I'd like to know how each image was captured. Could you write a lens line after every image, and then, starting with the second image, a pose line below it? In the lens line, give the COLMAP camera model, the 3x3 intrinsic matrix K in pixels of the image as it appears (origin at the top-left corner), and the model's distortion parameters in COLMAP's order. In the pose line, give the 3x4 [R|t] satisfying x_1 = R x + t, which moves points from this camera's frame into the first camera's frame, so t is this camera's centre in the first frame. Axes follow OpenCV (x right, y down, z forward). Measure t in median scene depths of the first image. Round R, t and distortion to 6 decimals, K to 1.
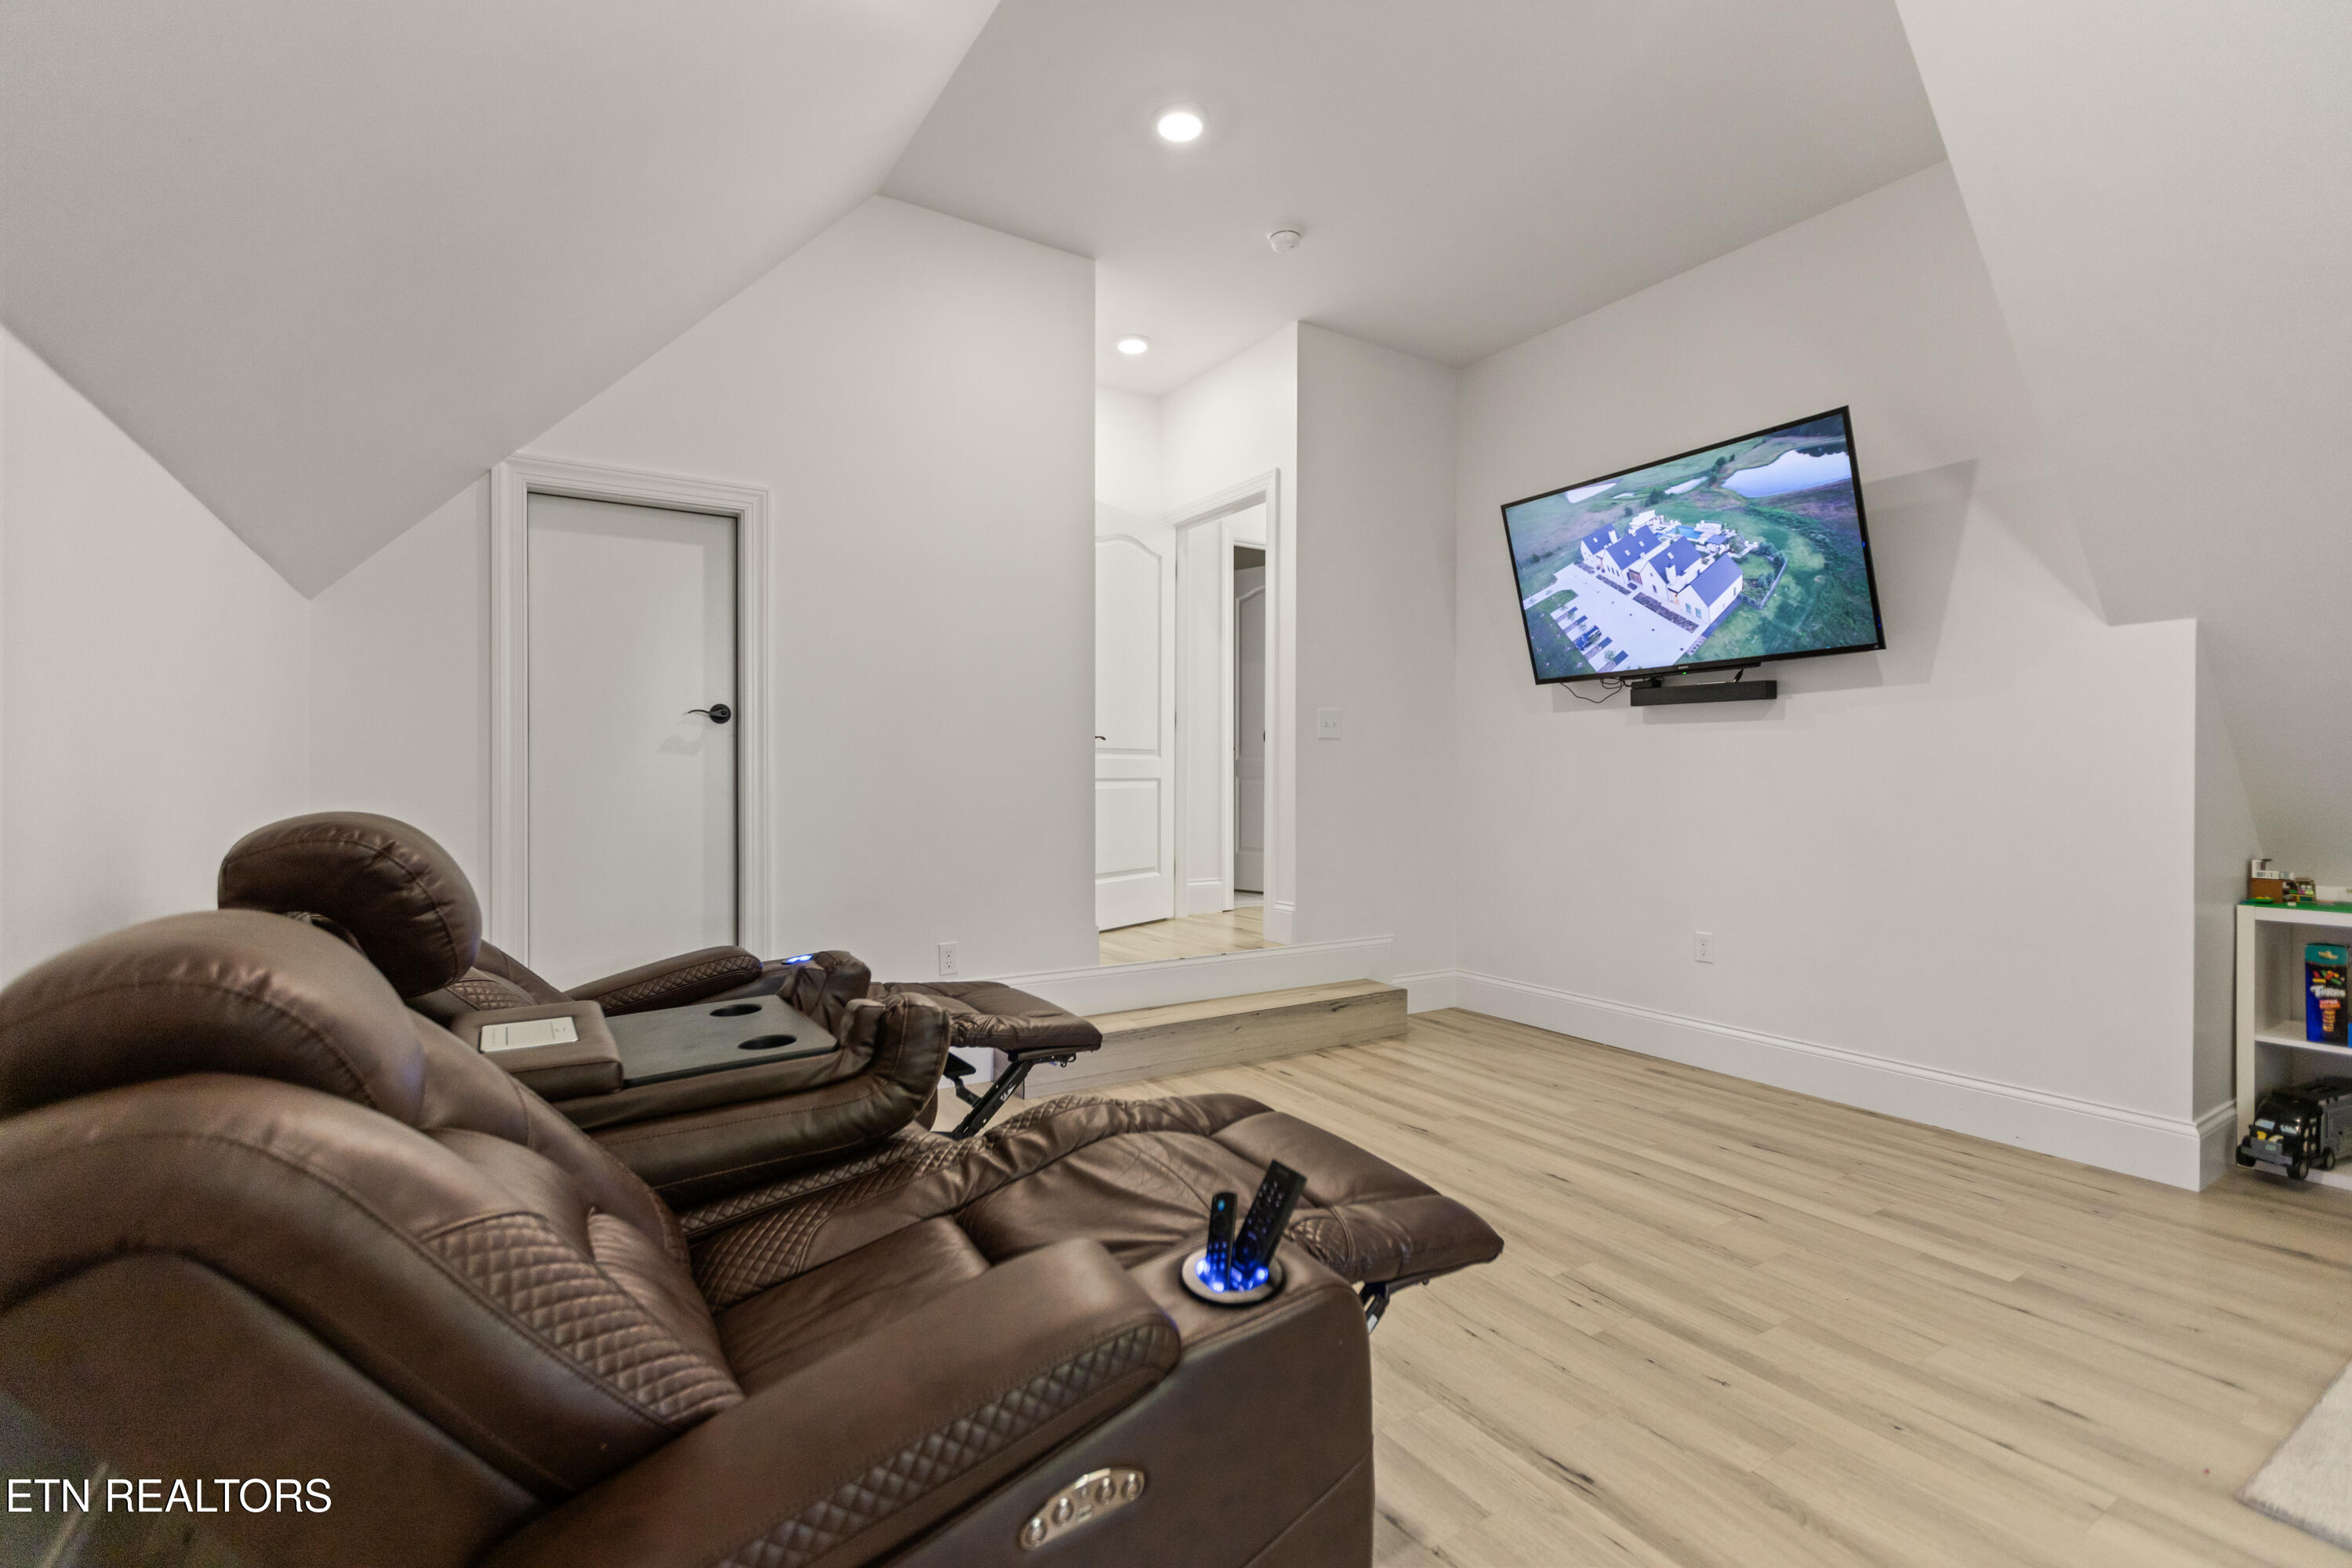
lens RADIAL K [[1057.1, 0, 1176.0], [0, 1057.1, 784.0], [0, 0, 1]] dist [-0.000252, -0.000737]
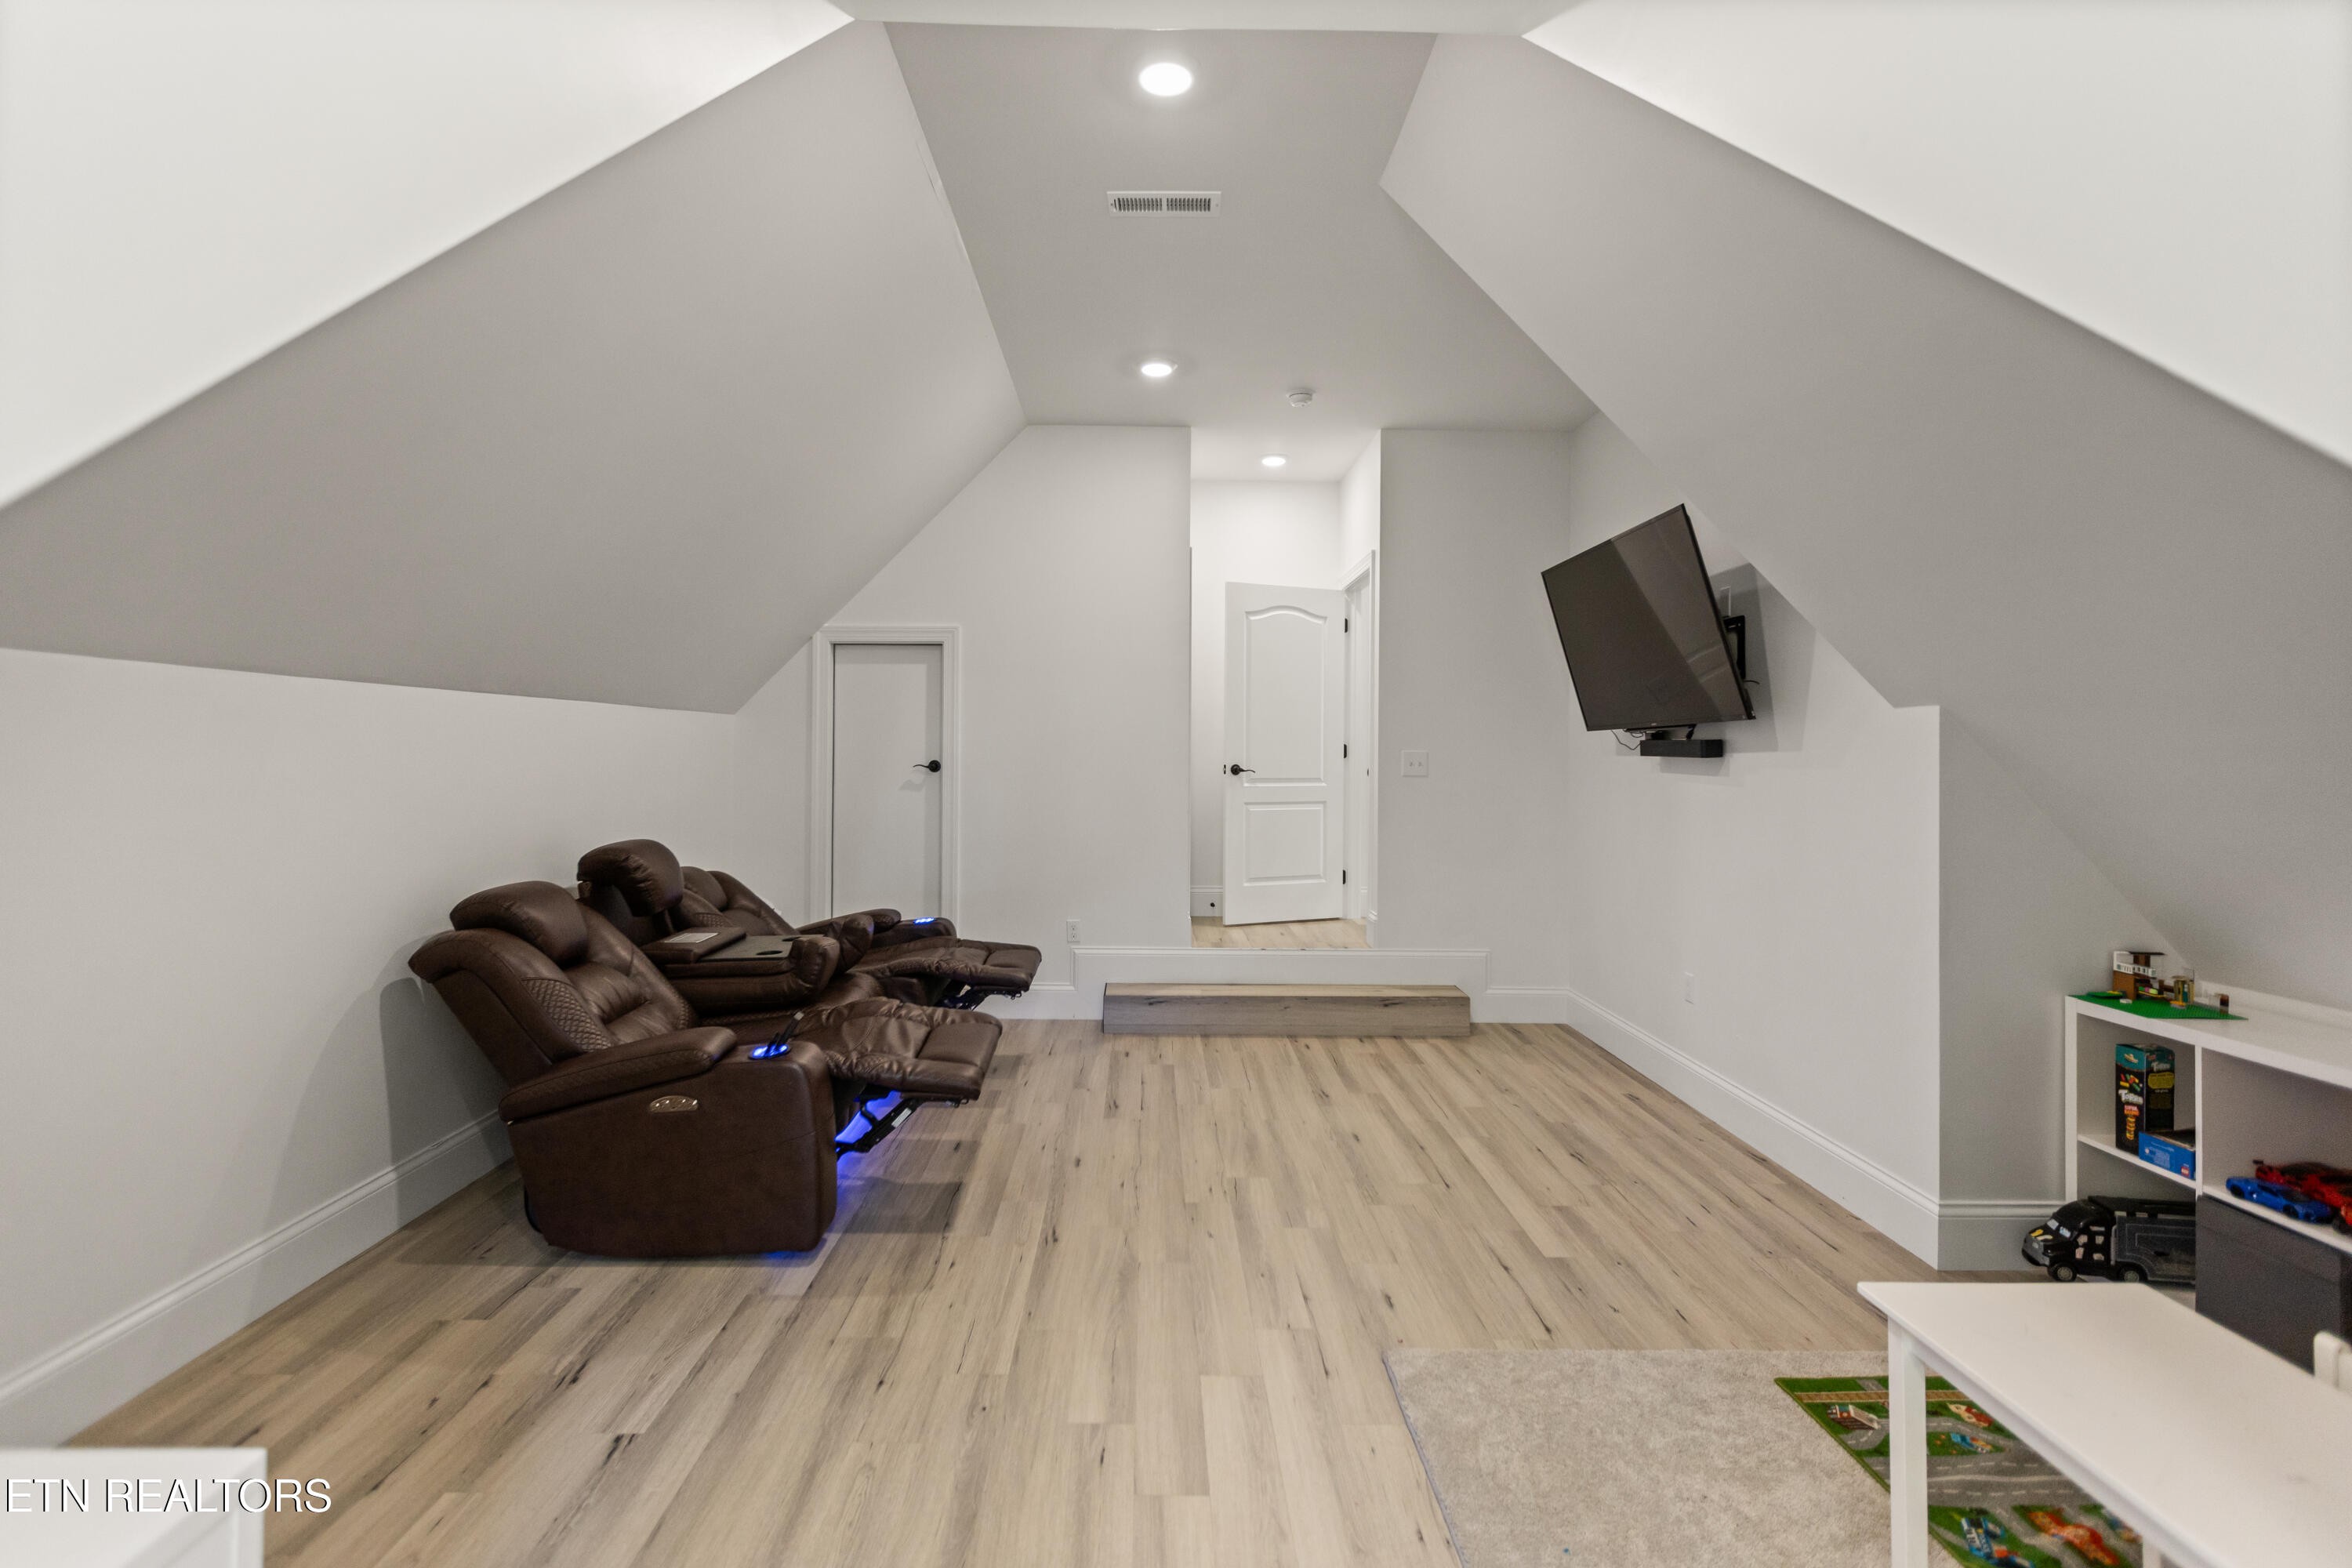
lens RADIAL K [[1102.1, 0, 1167.8], [0, 1102.1, 742.6], [0, 0, 1]] dist [0.002345, 0.000483]
pose [[0.850642, 0.002514, -0.525739, 0.863086], [-0.010615, 0.999867, -0.012395, -0.096393], [0.525638, 0.016124, 0.850555, -0.289751]]
